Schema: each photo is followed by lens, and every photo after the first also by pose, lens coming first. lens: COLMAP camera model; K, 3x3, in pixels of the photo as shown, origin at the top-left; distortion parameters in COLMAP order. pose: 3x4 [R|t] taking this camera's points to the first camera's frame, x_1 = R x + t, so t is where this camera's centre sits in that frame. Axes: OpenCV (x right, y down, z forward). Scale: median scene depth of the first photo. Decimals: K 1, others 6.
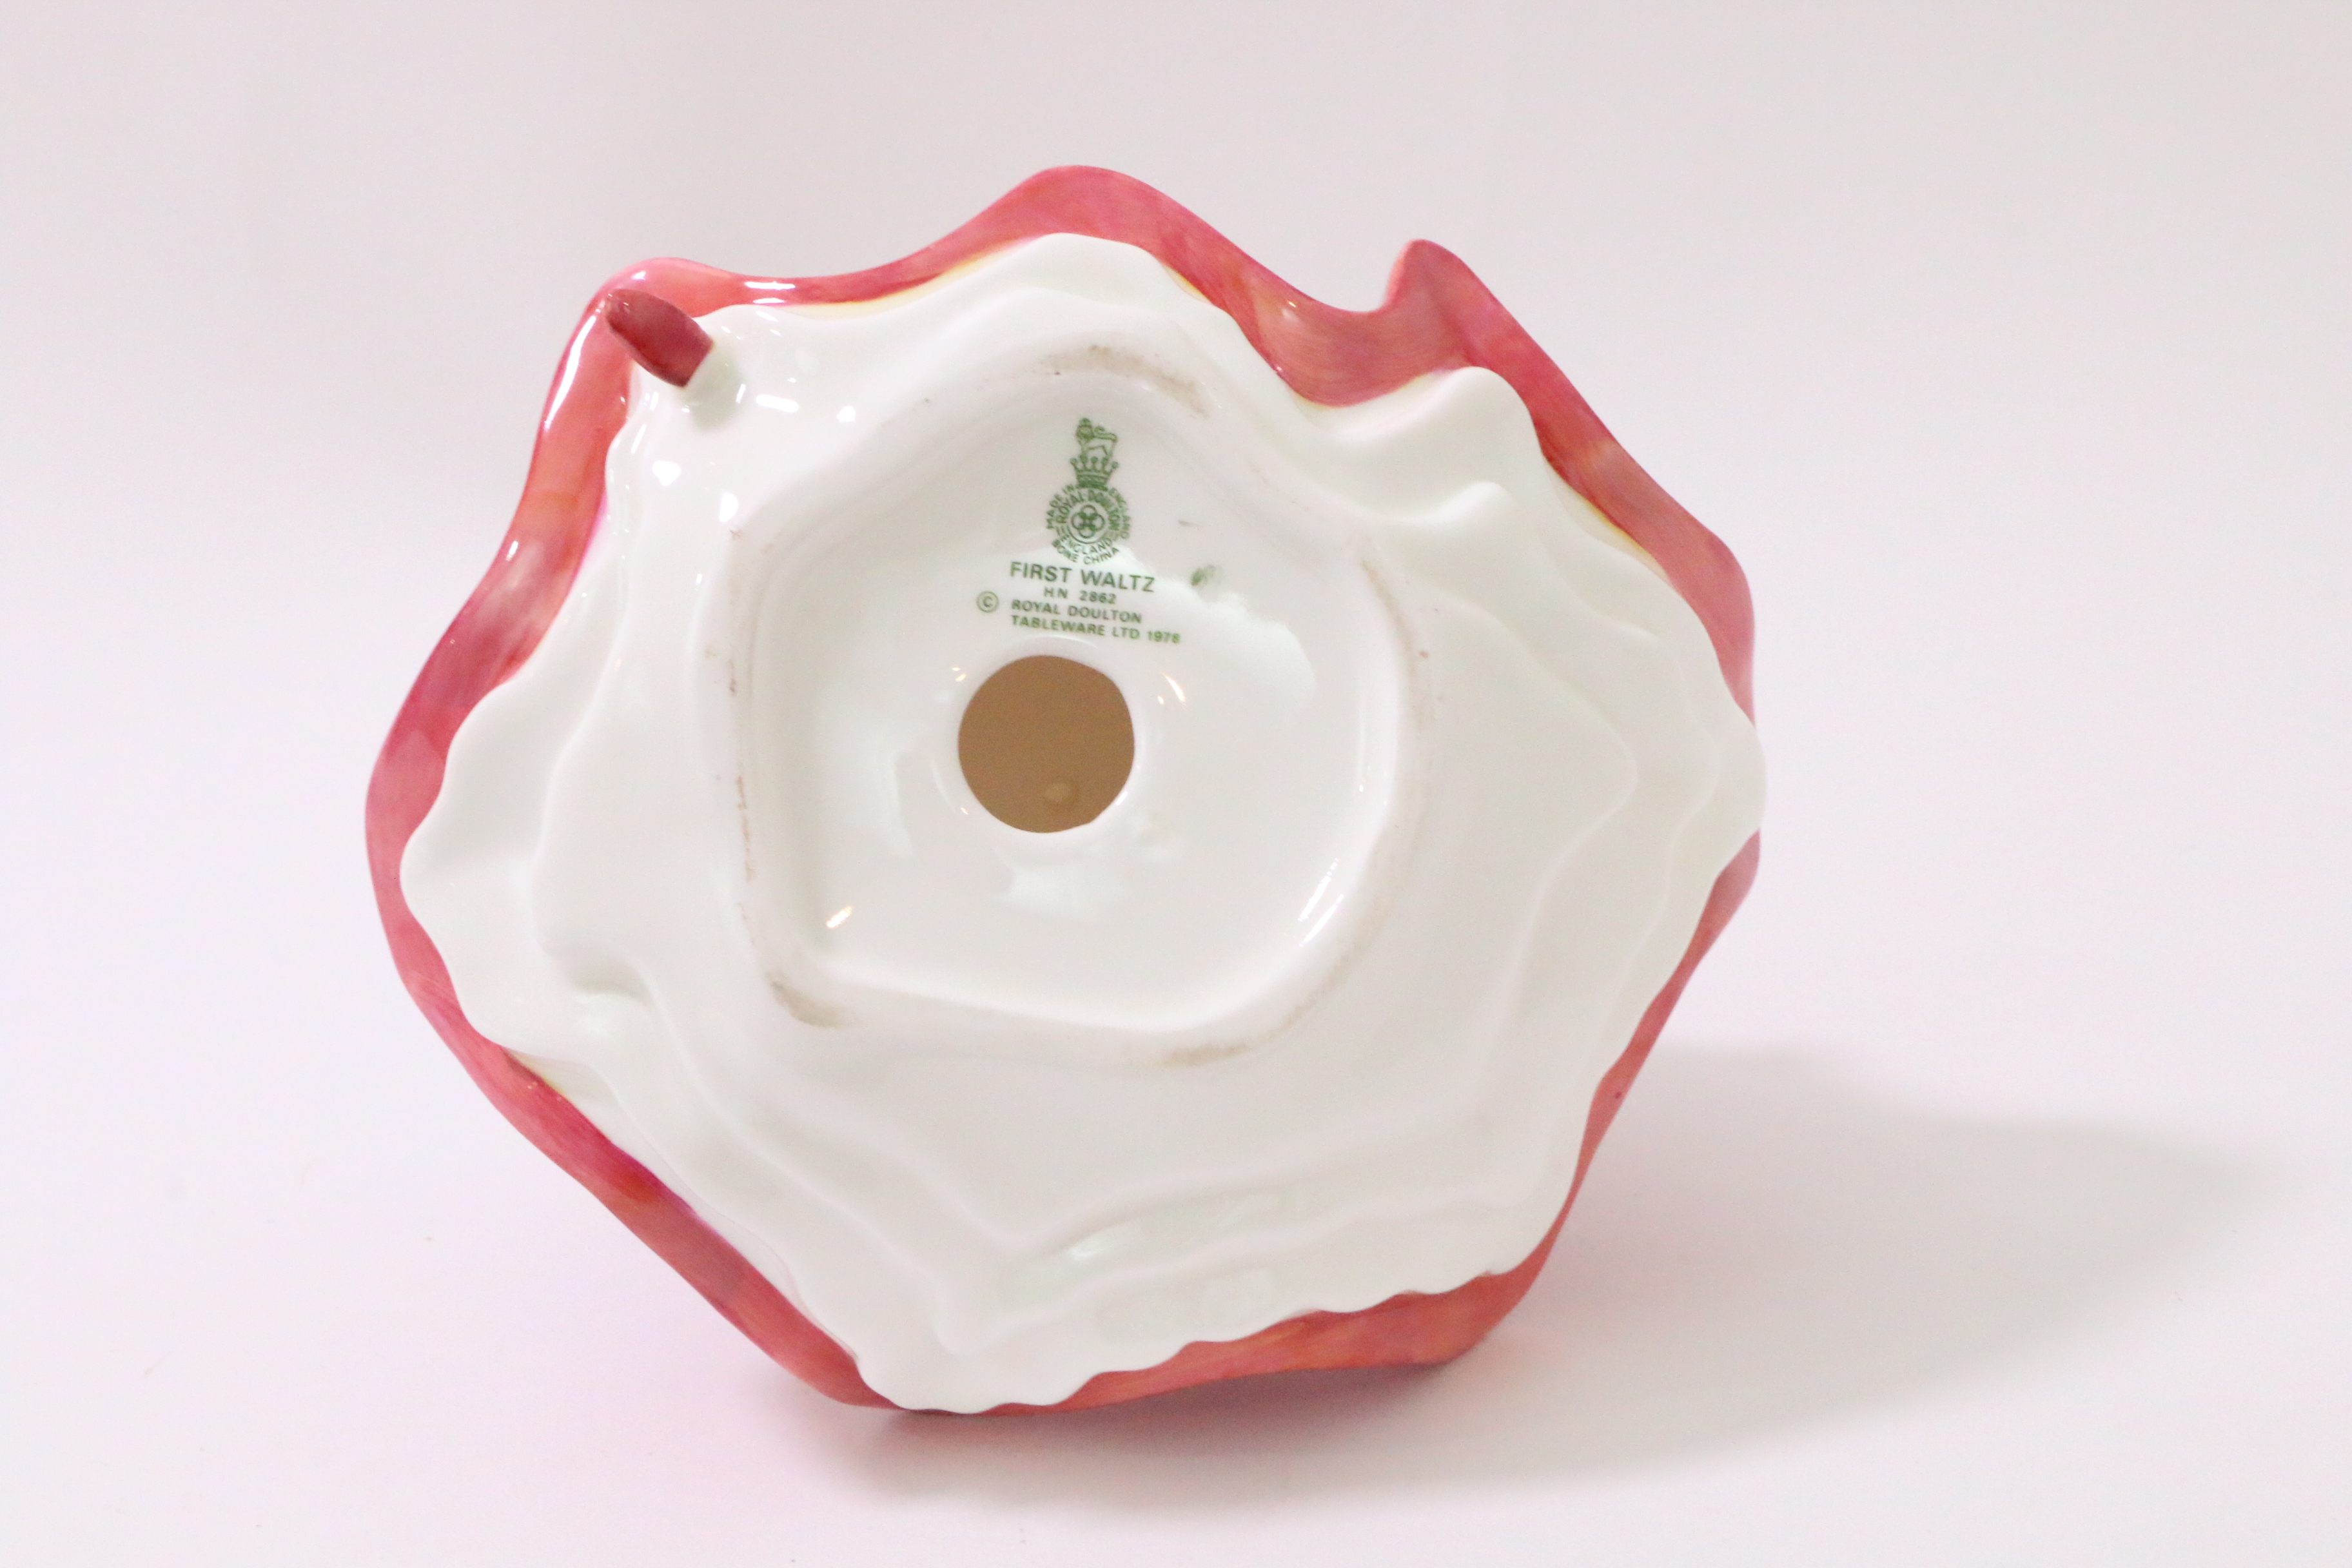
lens RADIAL K [[3708.7, 0, 1190.8], [0, 3708.7, 780.0], [0, 0, 1]] dist [0.073541, 0.000000]
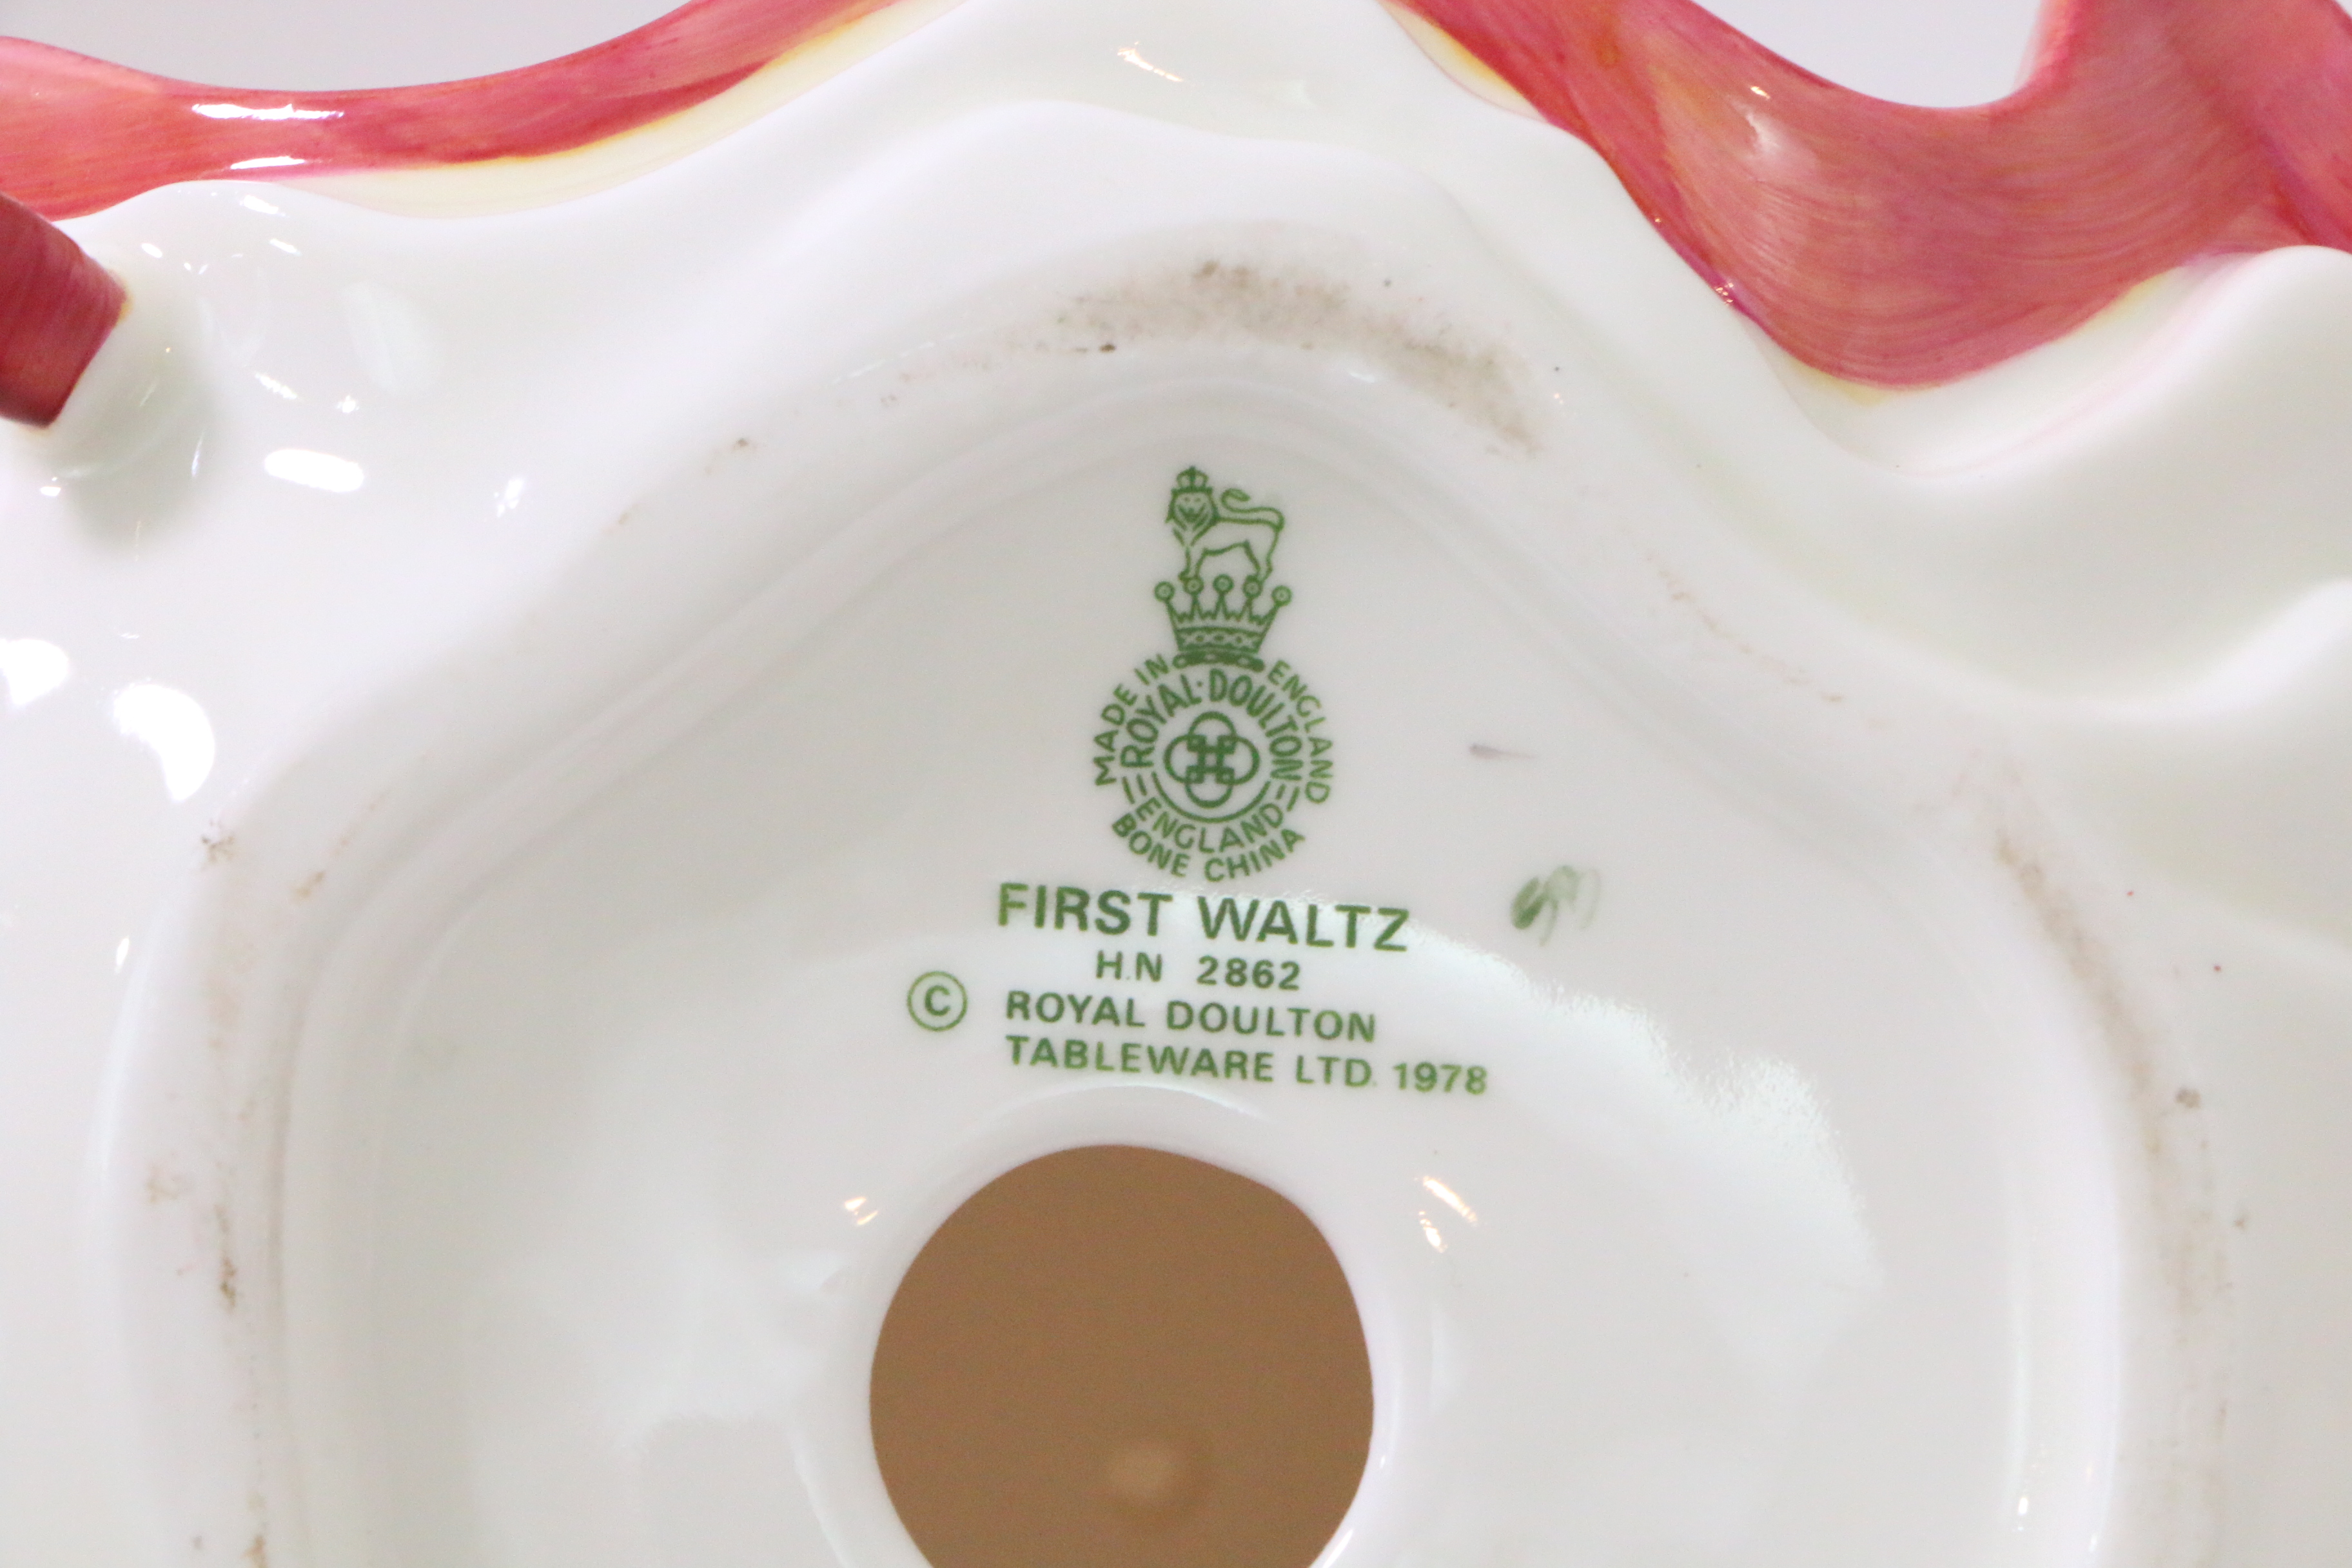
lens RADIAL K [[14707.8, 0, 1165.9], [0, 14707.8, 785.8], [0, 0, 1]] dist [0.725963, 0.000000]
pose [[0.998700, -0.043573, -0.026458, 0.004751], [0.043555, 0.999050, -0.001251, -0.065625], [0.026487, 0.000097, 0.999649, -0.394176]]
